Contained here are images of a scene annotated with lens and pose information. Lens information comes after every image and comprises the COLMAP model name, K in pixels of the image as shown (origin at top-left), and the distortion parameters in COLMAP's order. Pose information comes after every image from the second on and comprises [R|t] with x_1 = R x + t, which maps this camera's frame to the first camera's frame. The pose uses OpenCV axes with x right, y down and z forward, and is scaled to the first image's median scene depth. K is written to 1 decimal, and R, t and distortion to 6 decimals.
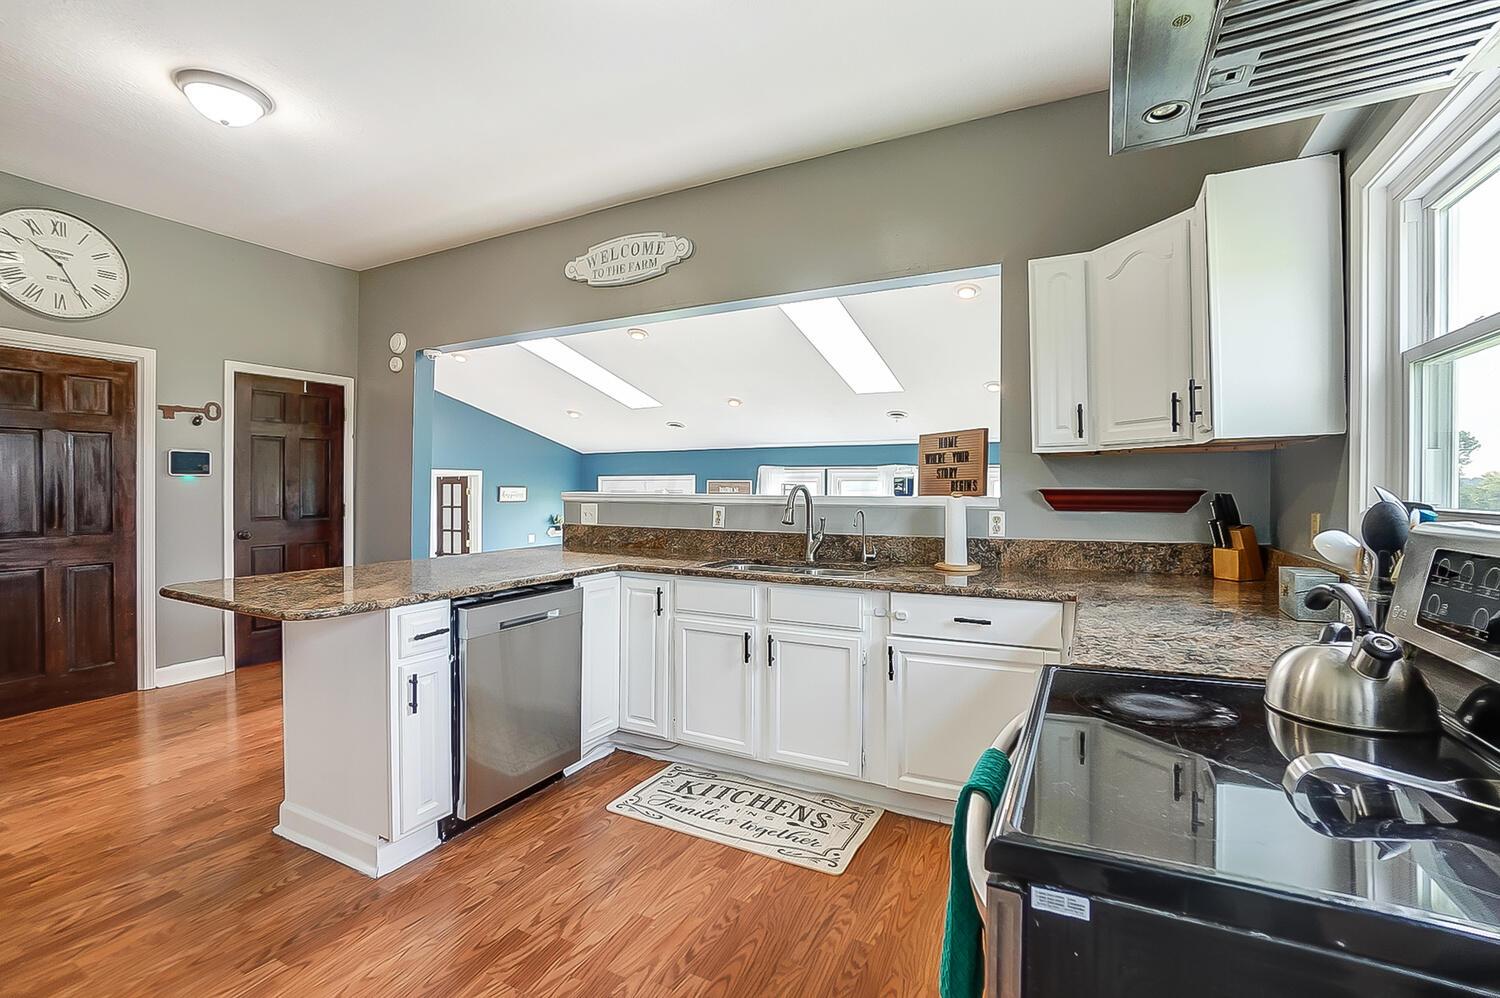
lens RADIAL K [[674.7, 0, 749.0], [0, 674.7, 489.0], [0, 0, 1]] dist [-0.016099, -0.000057]
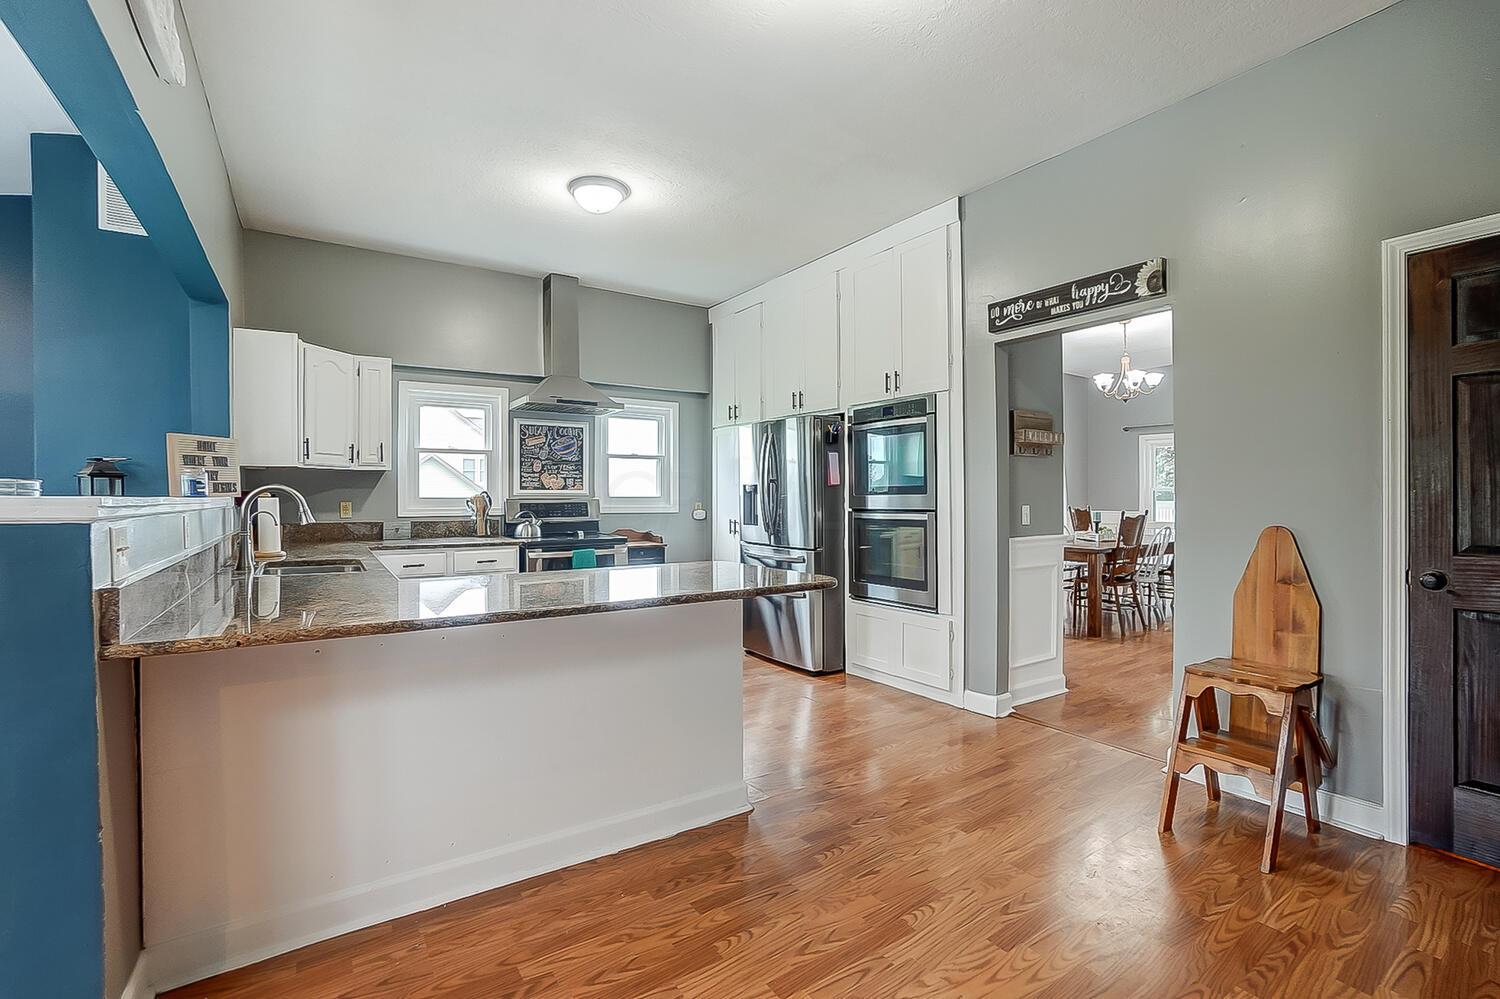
lens RADIAL K [[664.9, 0, 750.0], [0, 664.9, 499.5], [0, 0, 1]] dist [-0.038462, 0.000715]
pose [[-0.882085, -0.005396, 0.471059, -0.773182], [-0.000642, 0.999947, 0.010253, 0.002589], [-0.471089, 0.008742, -0.882042, 1.233899]]
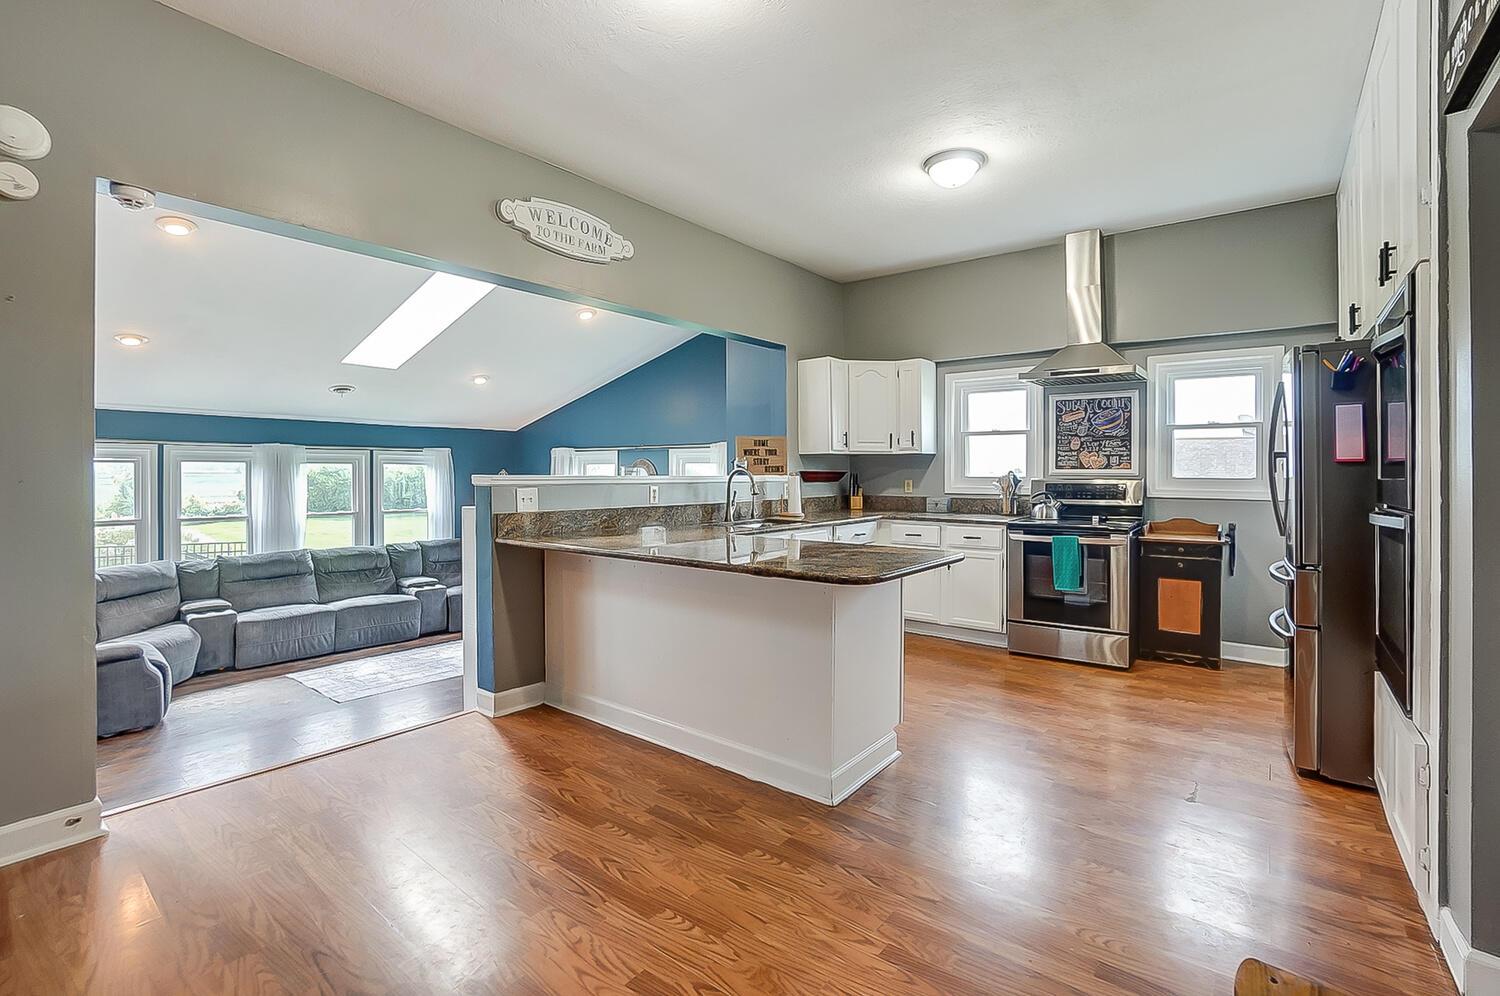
lens RADIAL K [[672.2, 0, 753.7], [0, 672.2, 470.9], [0, 0, 1]] dist [-0.045889, -0.000323]
pose [[0.175736, 0.000879, 0.984437, -1.109970], [0.000142, 1.000000, -0.000918, 0.000982], [-0.984437, 0.000301, 0.175735, 0.598702]]
